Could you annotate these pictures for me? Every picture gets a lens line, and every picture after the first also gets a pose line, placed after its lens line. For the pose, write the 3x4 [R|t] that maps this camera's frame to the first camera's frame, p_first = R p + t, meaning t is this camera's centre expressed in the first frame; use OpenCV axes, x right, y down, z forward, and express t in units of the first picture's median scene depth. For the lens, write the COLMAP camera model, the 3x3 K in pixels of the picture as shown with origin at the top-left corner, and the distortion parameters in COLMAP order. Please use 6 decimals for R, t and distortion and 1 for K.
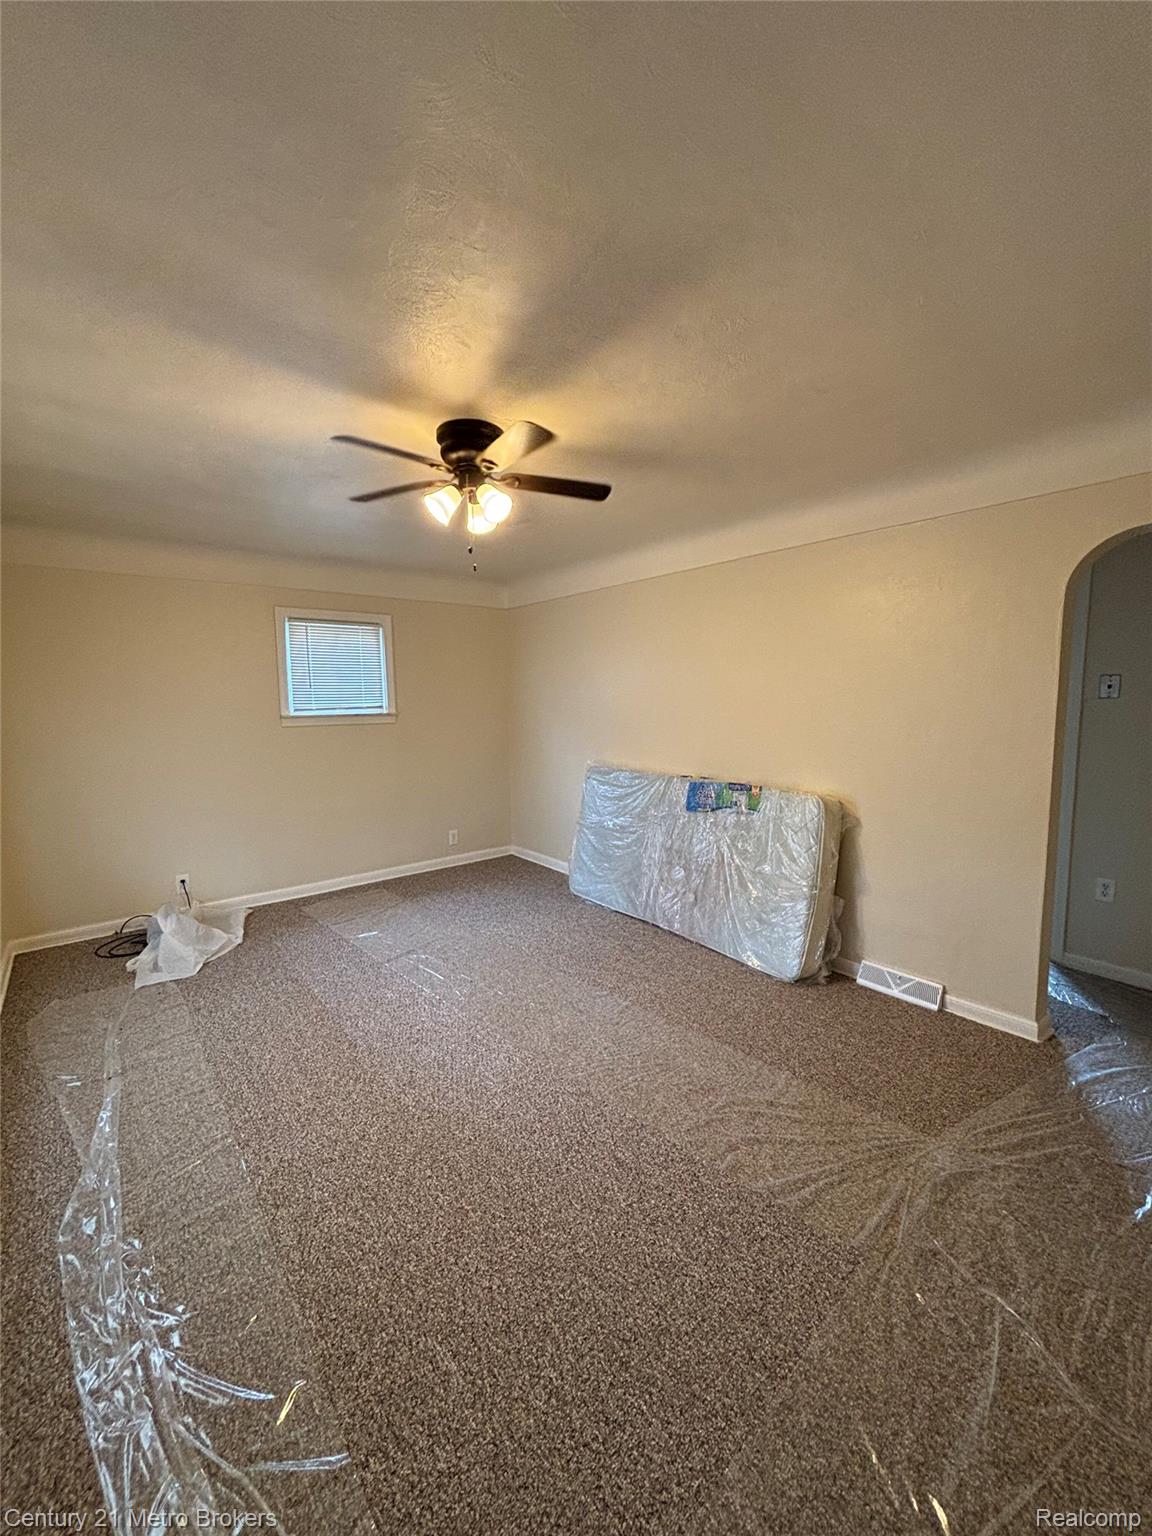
lens RADIAL K [[622.4, 0, 571.5], [0, 622.4, 769.6], [0, 0, 1]] dist [0.001167, 0.000055]
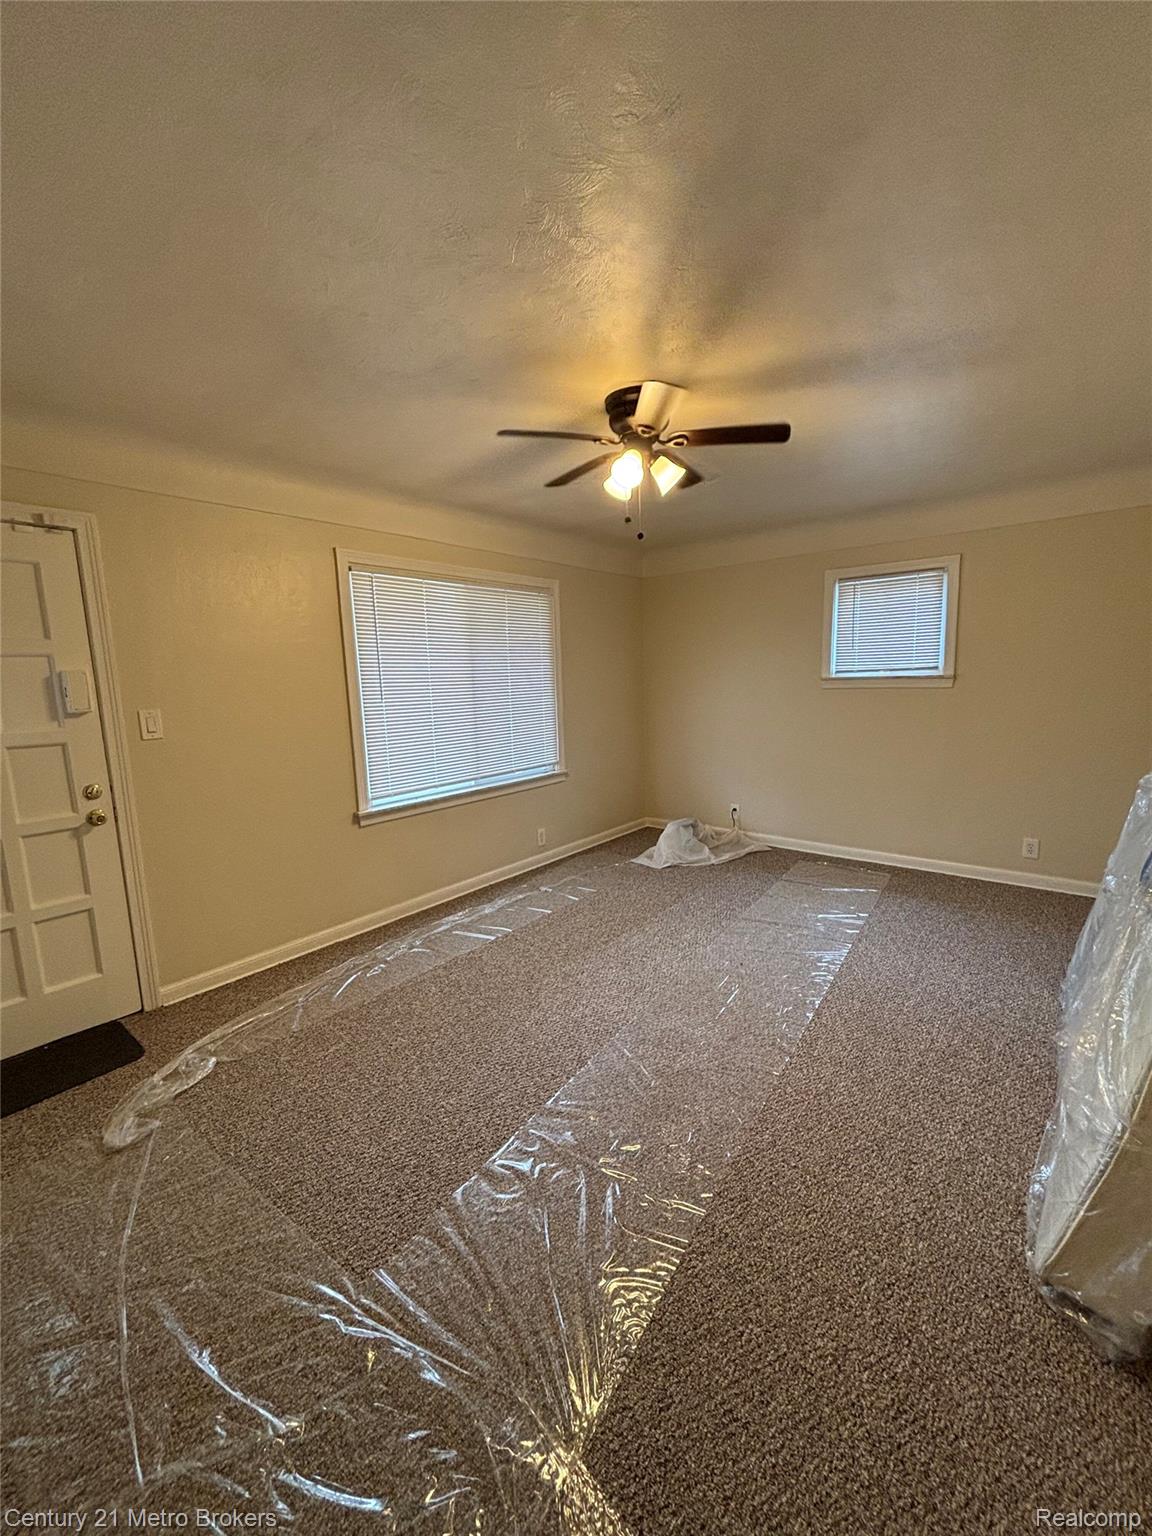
lens RADIAL K [[622.4, 0, 571.8], [0, 622.4, 765.3], [0, 0, 1]] dist [0.001167, 0.000055]
pose [[0.190411, 0.149546, -0.970247, 0.476009], [-0.089555, 0.986854, 0.134530, -0.043559], [0.977611, 0.061274, 0.201300, 0.389316]]
